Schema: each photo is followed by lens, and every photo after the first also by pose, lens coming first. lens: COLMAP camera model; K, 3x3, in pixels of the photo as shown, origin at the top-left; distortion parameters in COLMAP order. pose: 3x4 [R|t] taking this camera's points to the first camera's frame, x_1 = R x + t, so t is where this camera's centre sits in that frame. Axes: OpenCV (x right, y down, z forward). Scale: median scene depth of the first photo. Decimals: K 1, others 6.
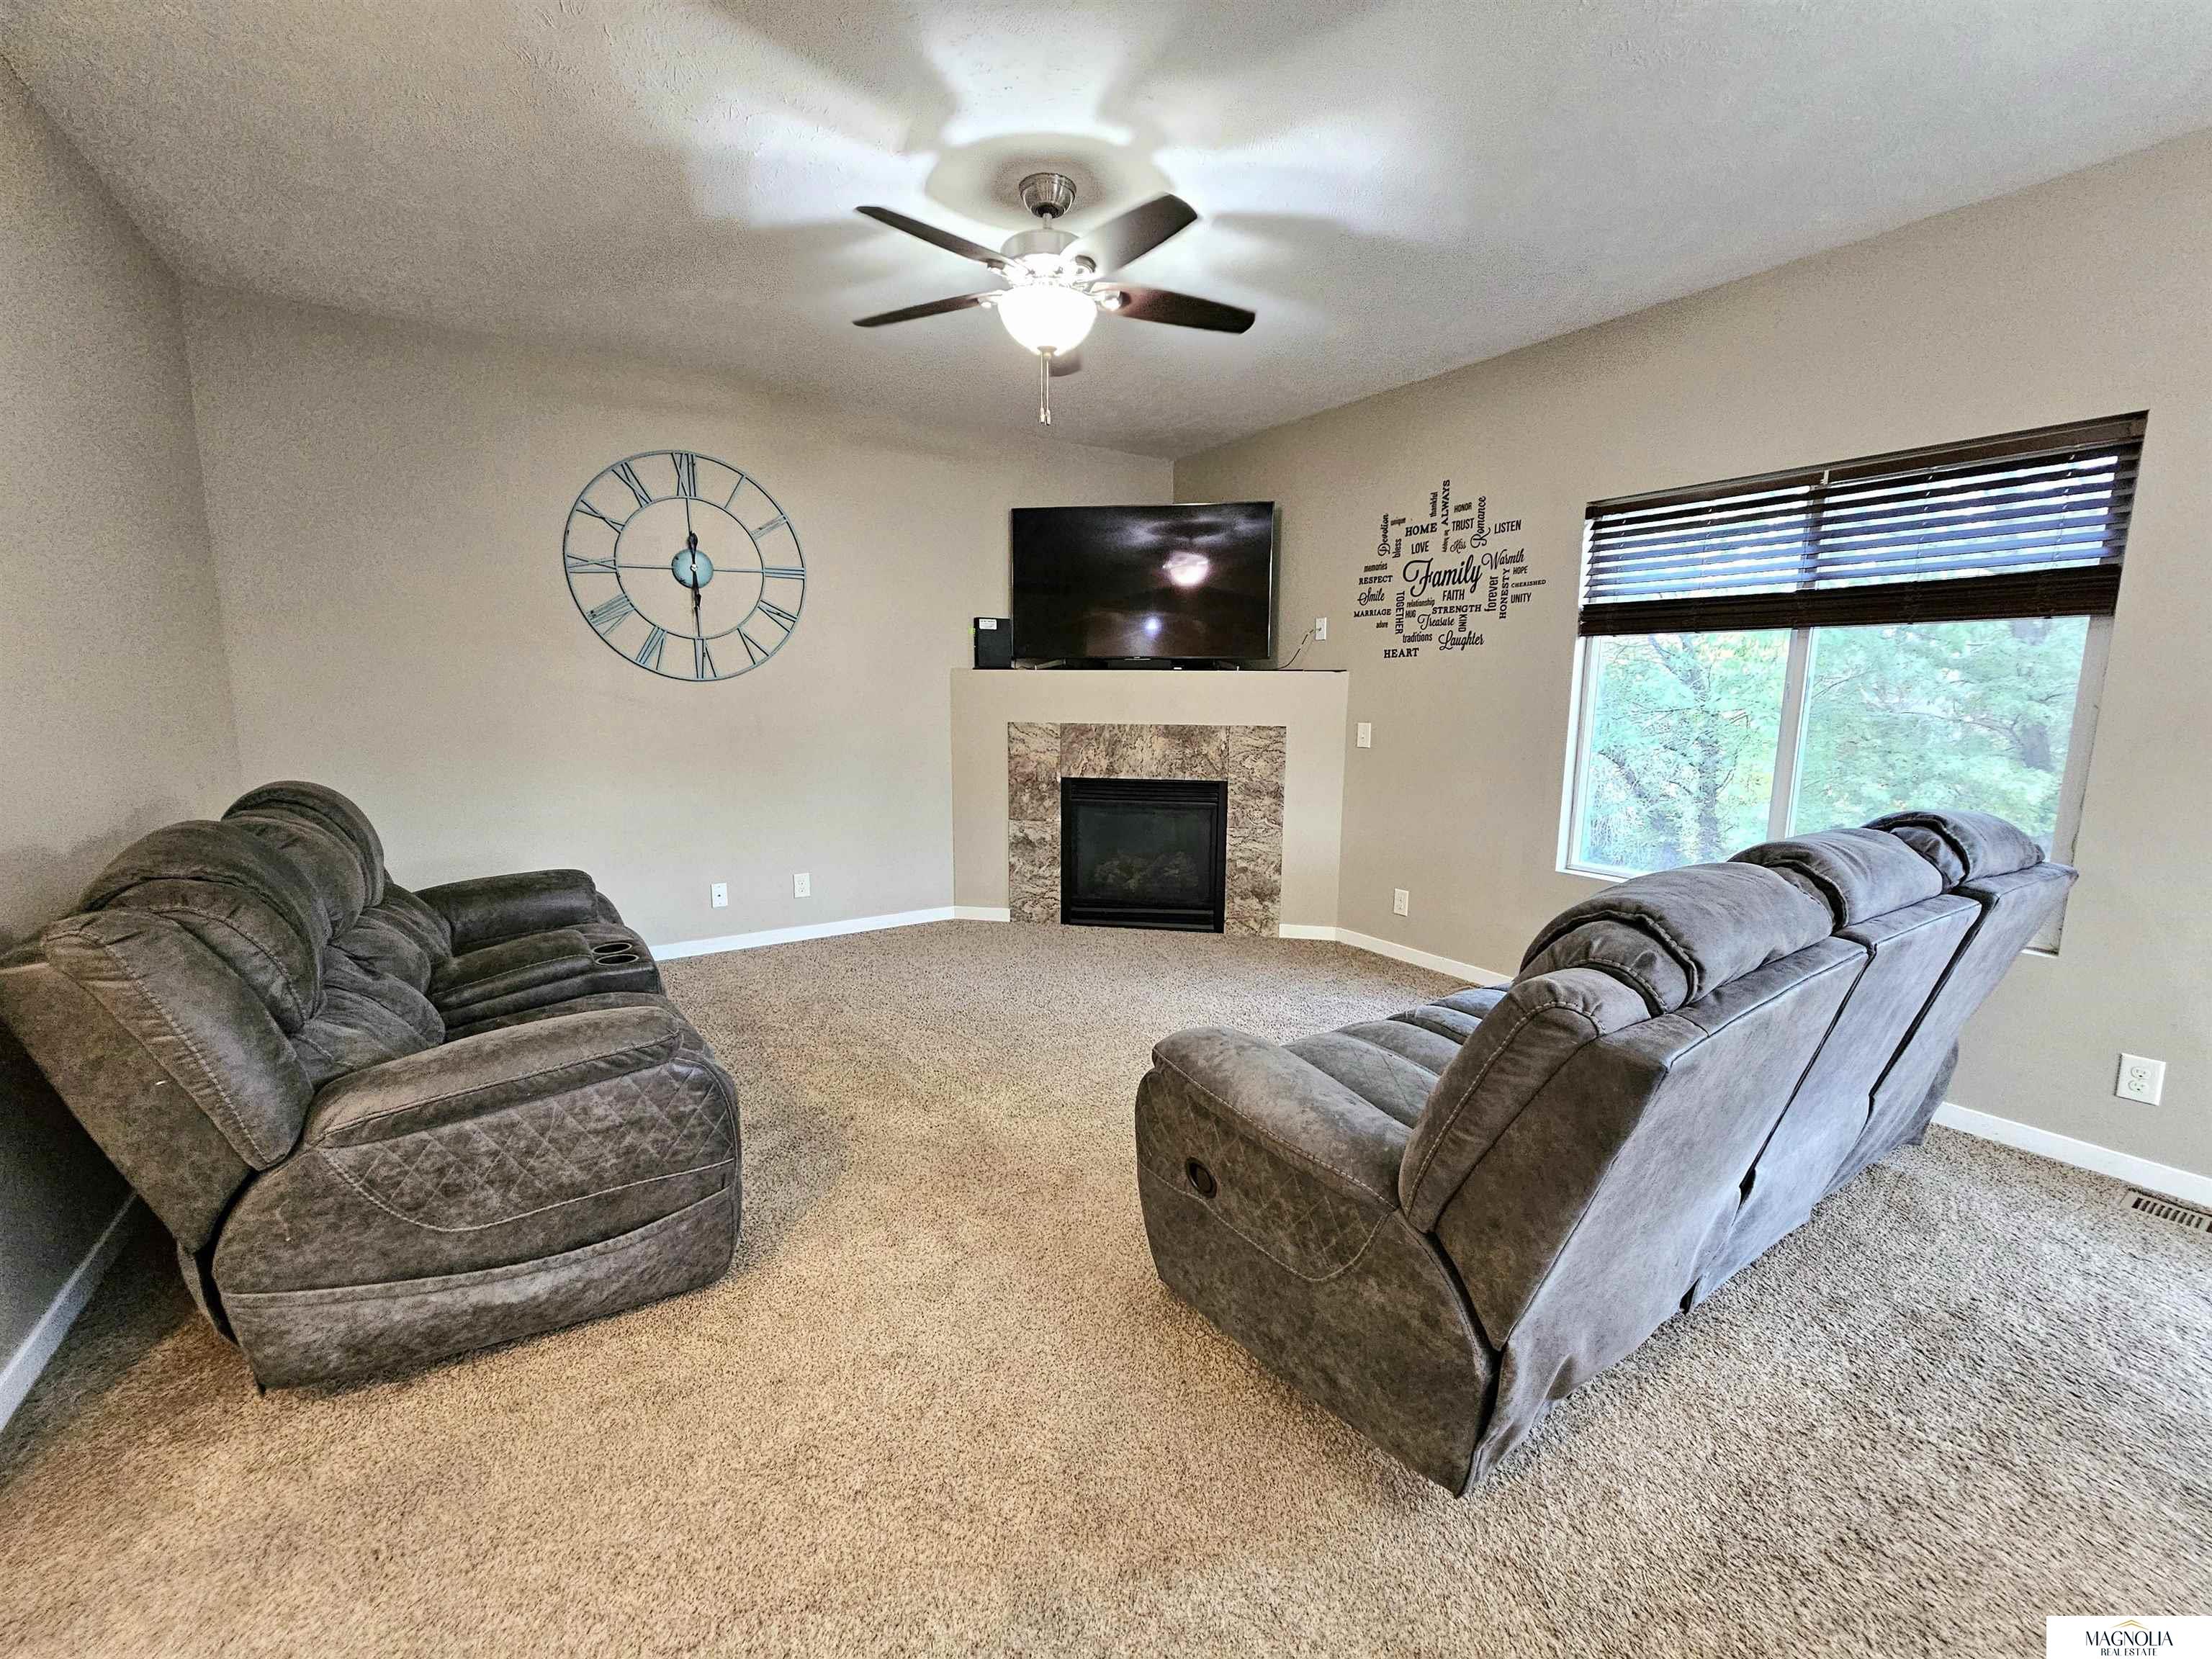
lens RADIAL K [[903.3, 0, 1110.5], [0, 903.3, 822.6], [0, 0, 1]] dist [-0.002016, 0.000196]
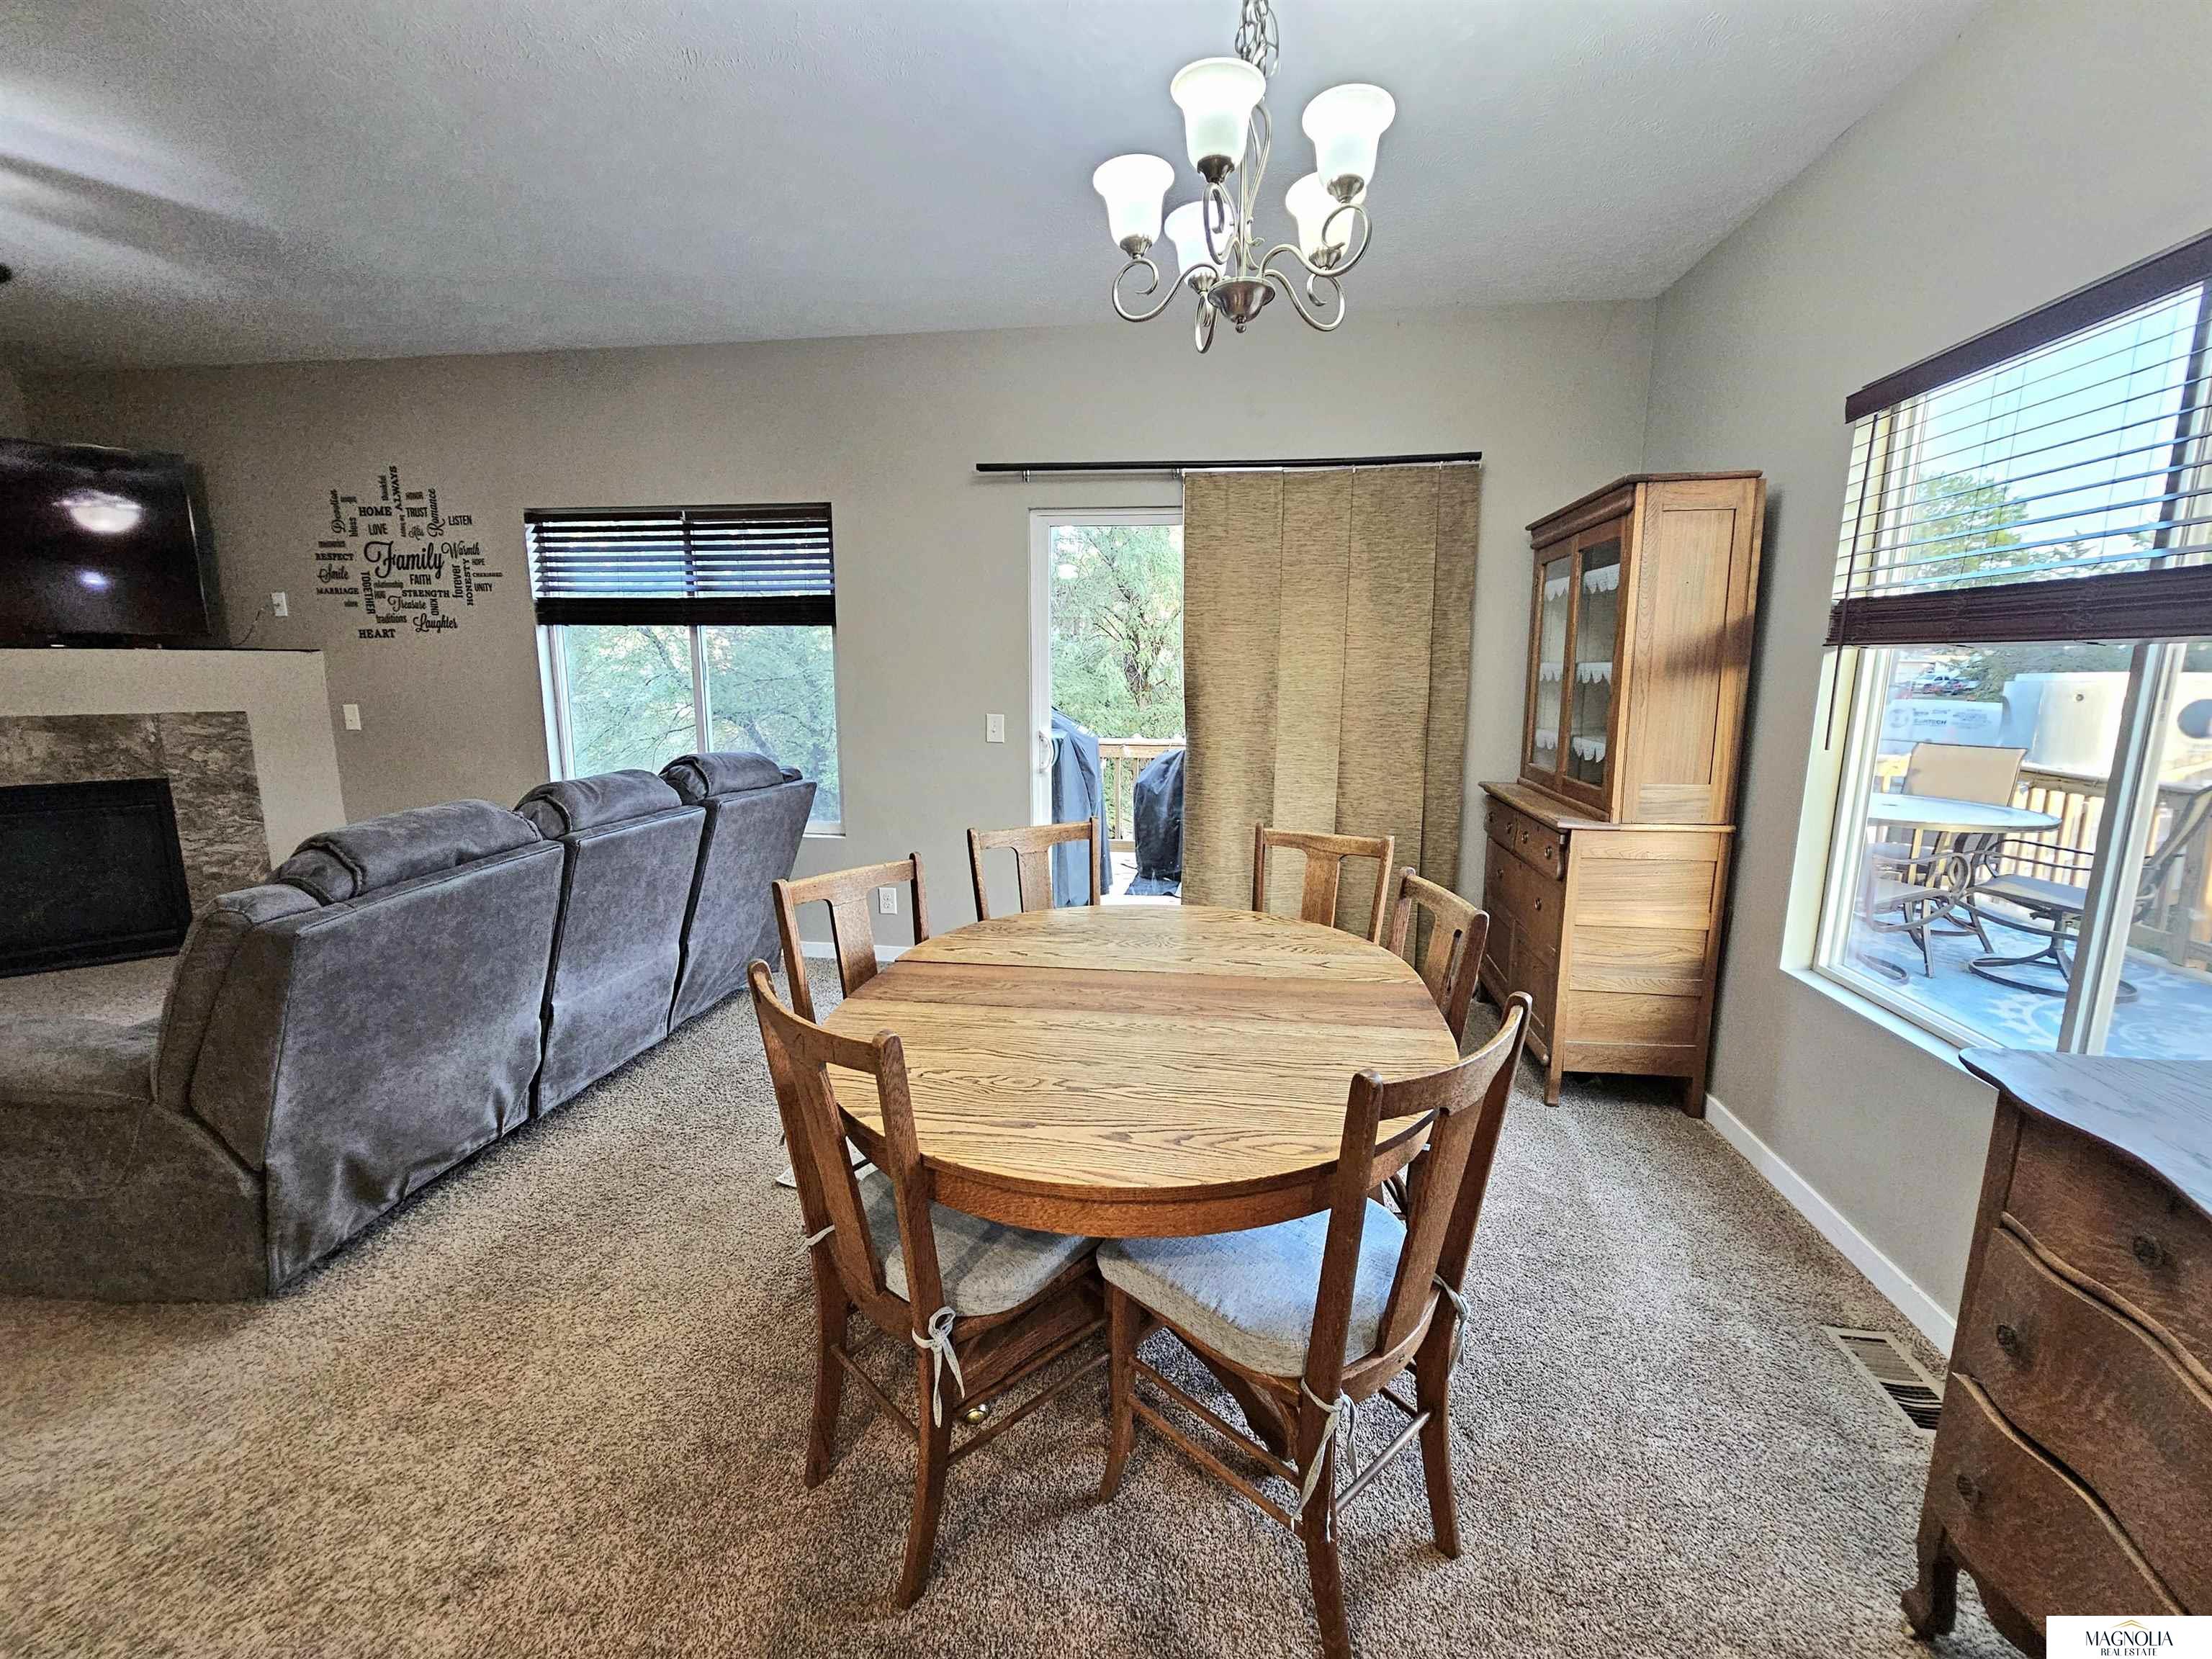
lens RADIAL K [[904.6, 0, 1113.9], [0, 904.6, 824.4], [0, 0, 1]] dist [-0.004599, 0.000264]
pose [[0.669981, -0.132671, 0.730427, 0.133351], [0.106745, 0.990894, 0.082070, 0.031839], [-0.734663, 0.022983, 0.678042, -0.325026]]
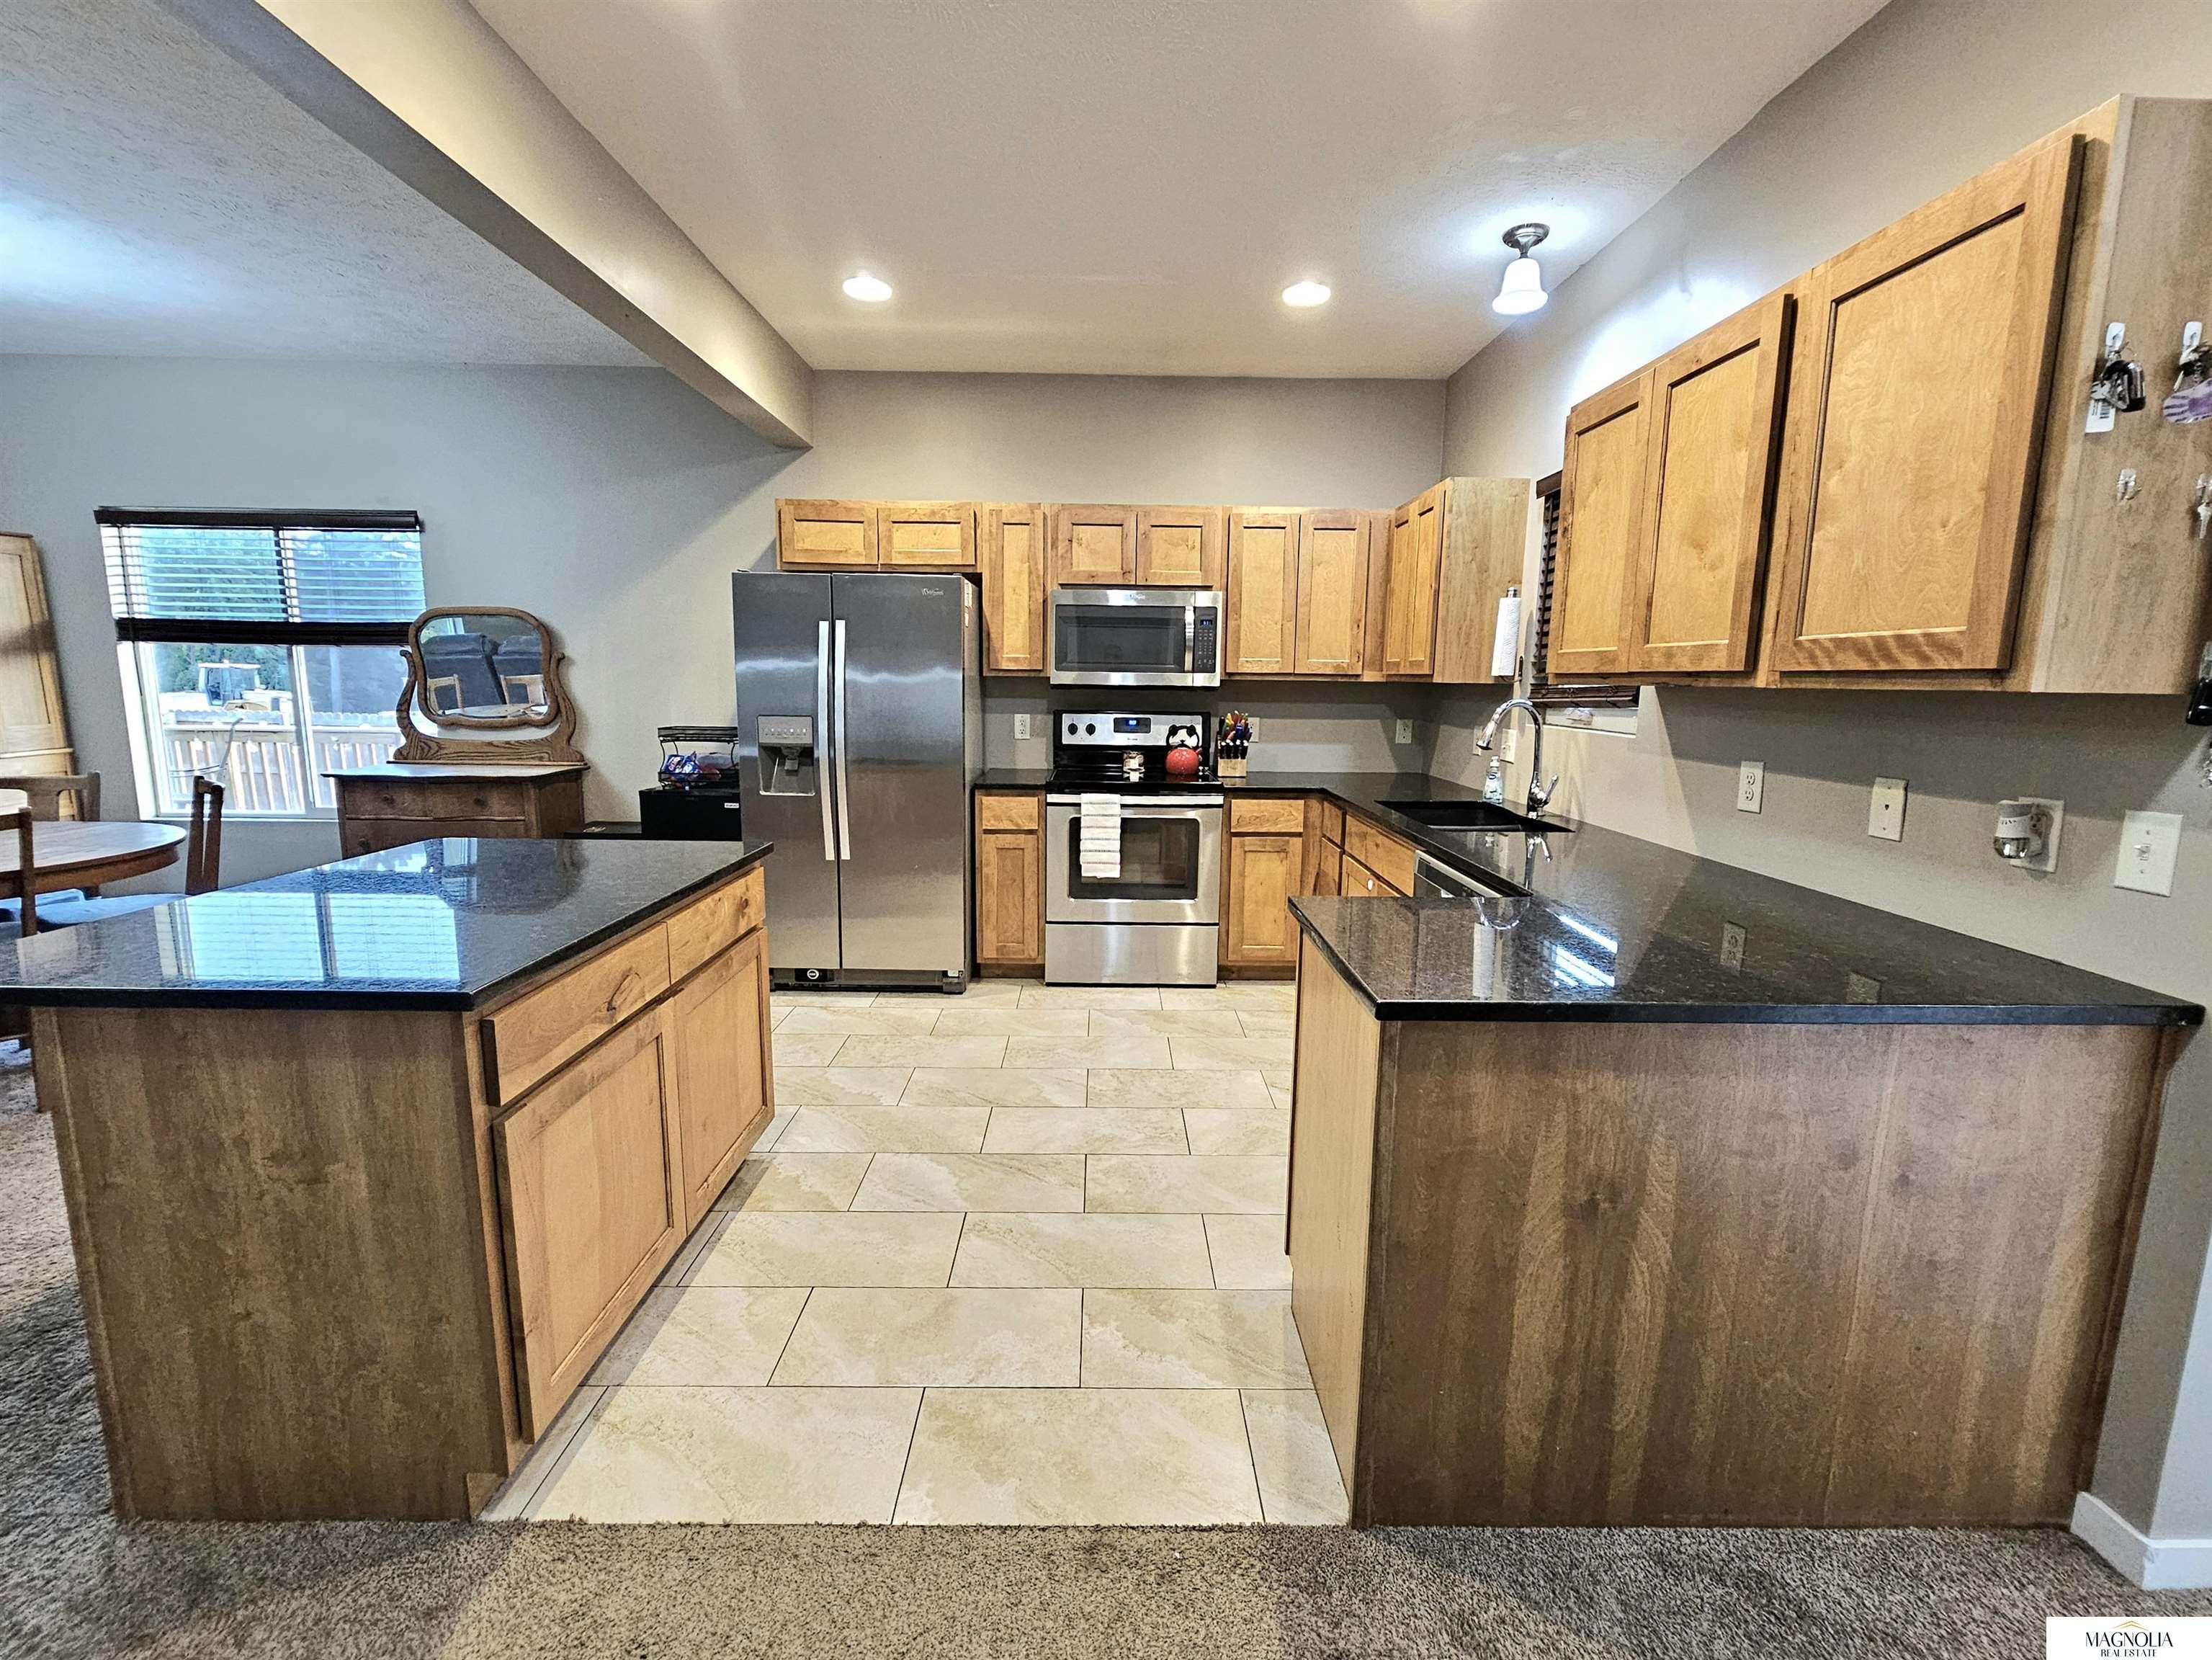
lens RADIAL K [[952.4, 0, 1111.2], [0, 952.4, 821.2], [0, 0, 1]] dist [-0.002276, 0.000236]
pose [[-0.838373, -0.104055, 0.535072, -0.854066], [0.054750, 0.960572, 0.272586, -0.029426], [-0.542340, 0.257824, -0.799621, 0.090174]]
